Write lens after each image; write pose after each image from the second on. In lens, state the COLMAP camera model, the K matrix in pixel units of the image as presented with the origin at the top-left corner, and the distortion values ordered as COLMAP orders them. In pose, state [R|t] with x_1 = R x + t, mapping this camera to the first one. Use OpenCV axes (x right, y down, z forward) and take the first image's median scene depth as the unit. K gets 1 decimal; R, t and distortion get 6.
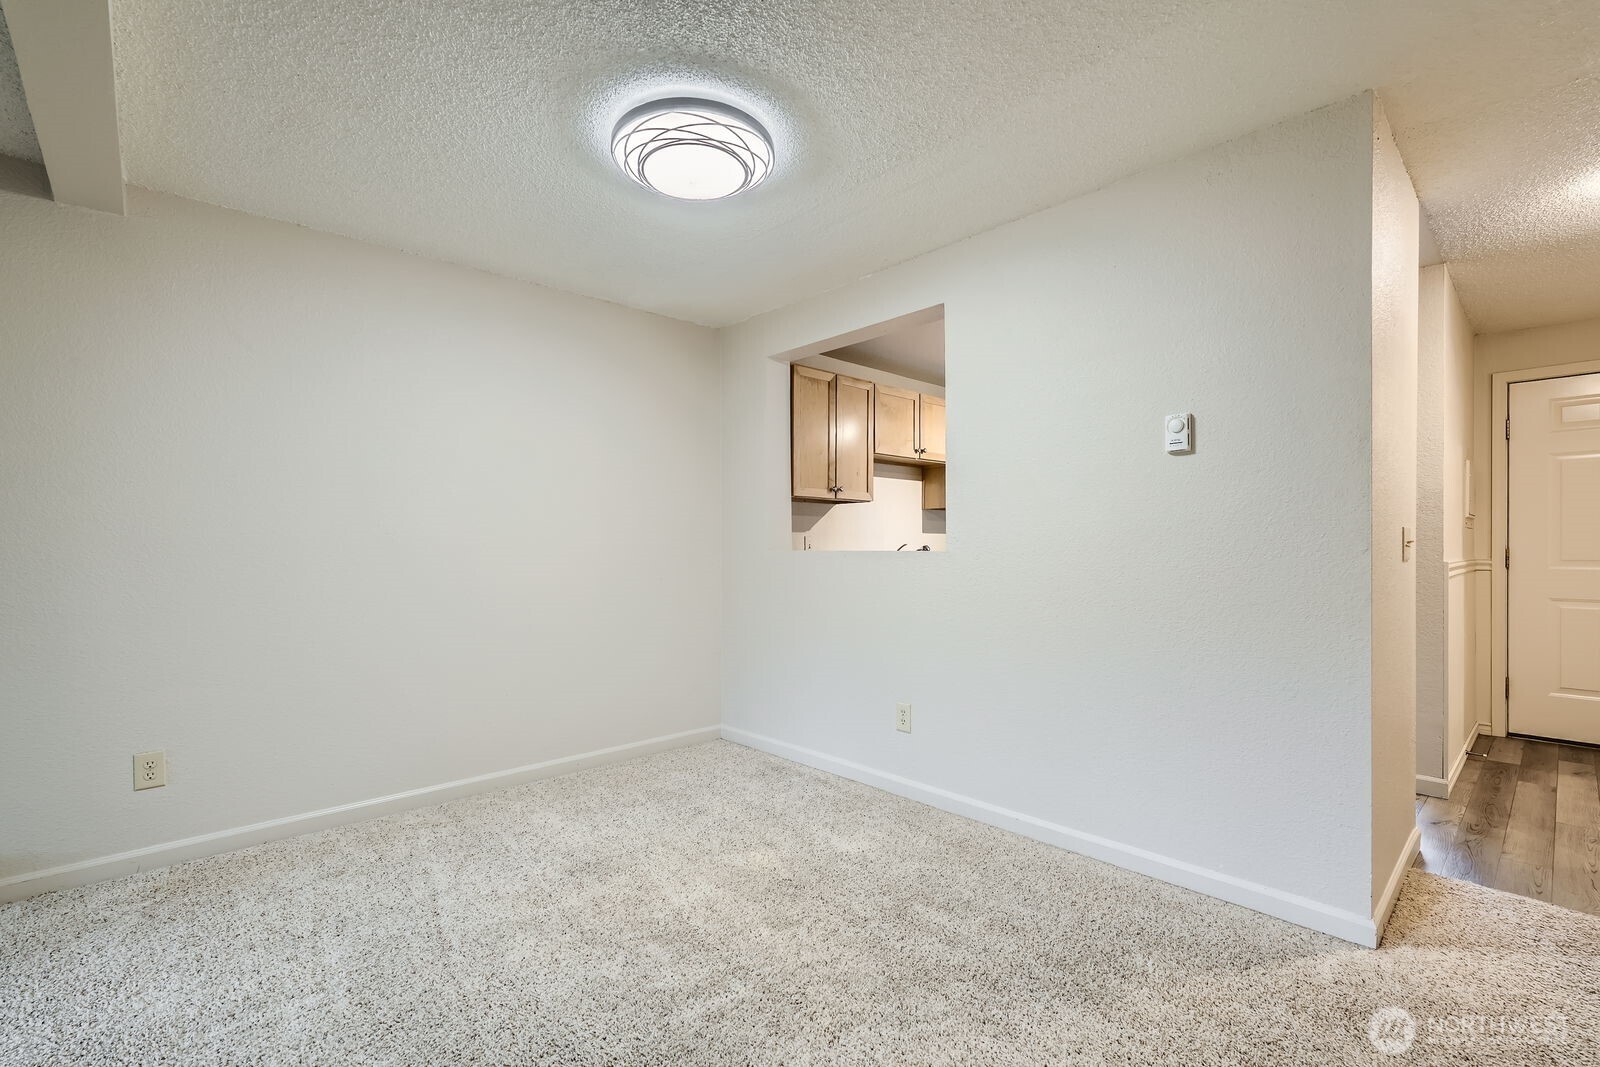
lens RADIAL K [[697.6, 0, 800.2], [0, 697.6, 545.8], [0, 0, 1]] dist [-0.017986, 0.009676]
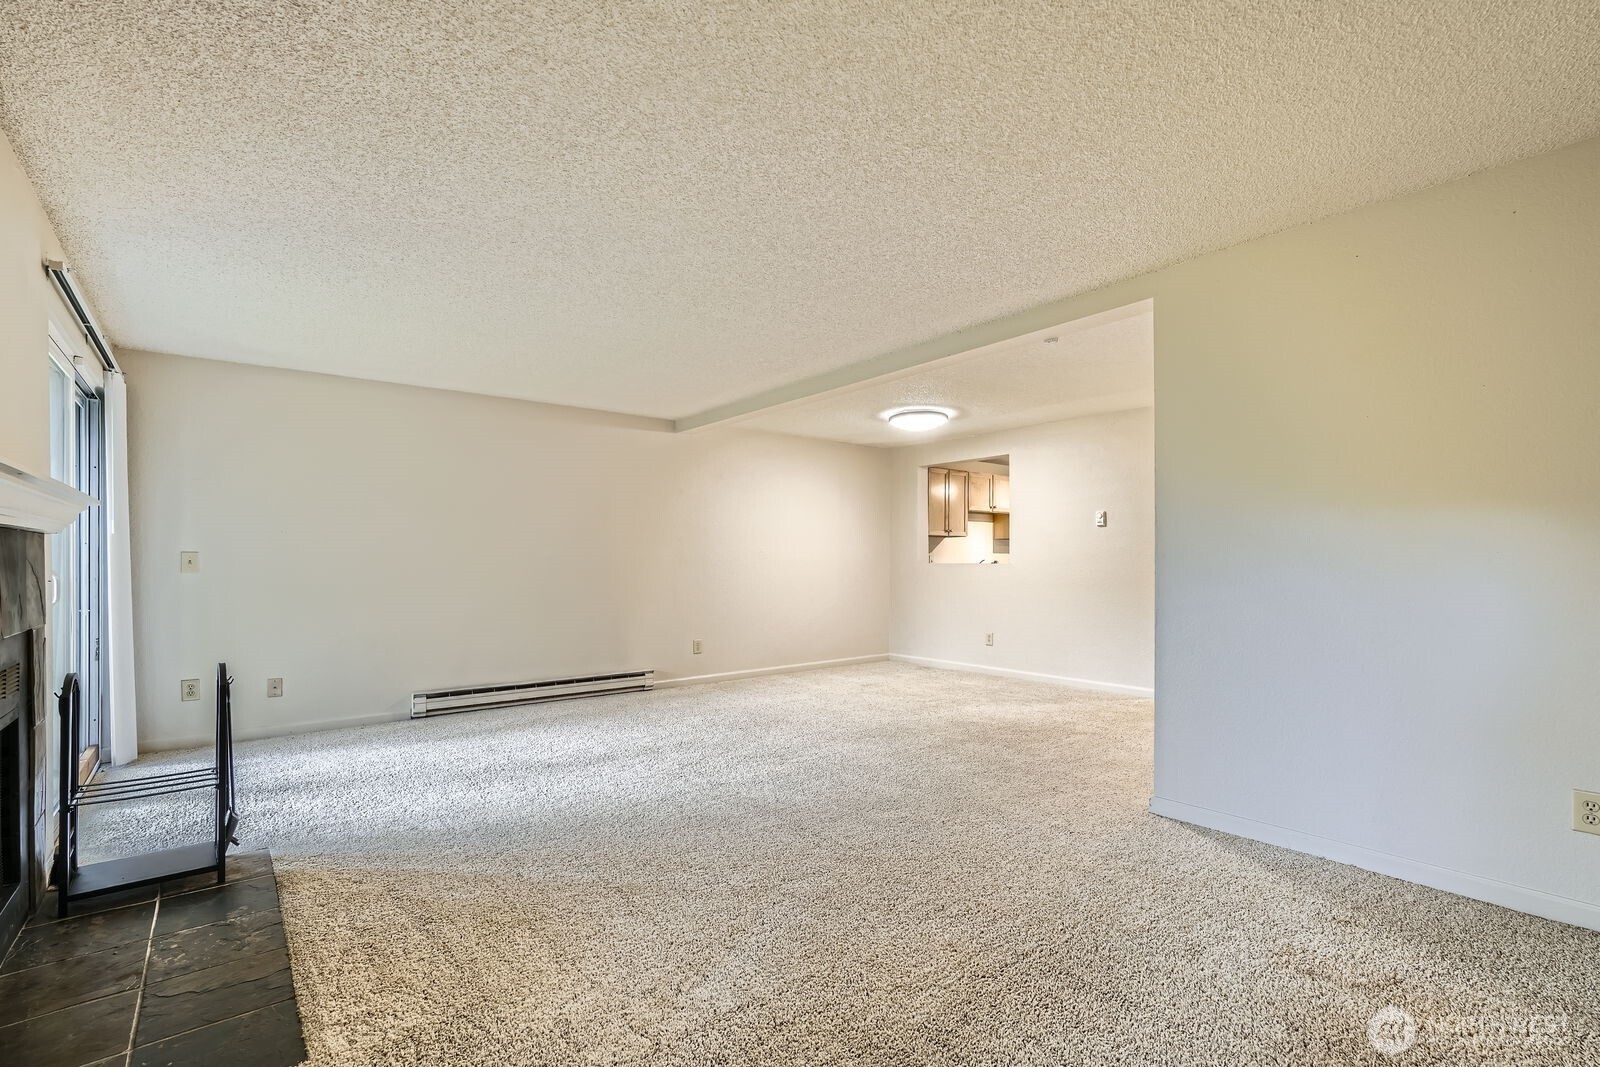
lens RADIAL K [[697.6, 0, 800.2], [0, 697.6, 545.8], [0, 0, 1]] dist [-0.017986, 0.009676]
pose [[0.996866, 0.001832, -0.079087, -0.187958], [-0.003316, 0.999821, -0.018628, -0.003362], [0.079039, 0.018832, 0.996694, -0.848469]]
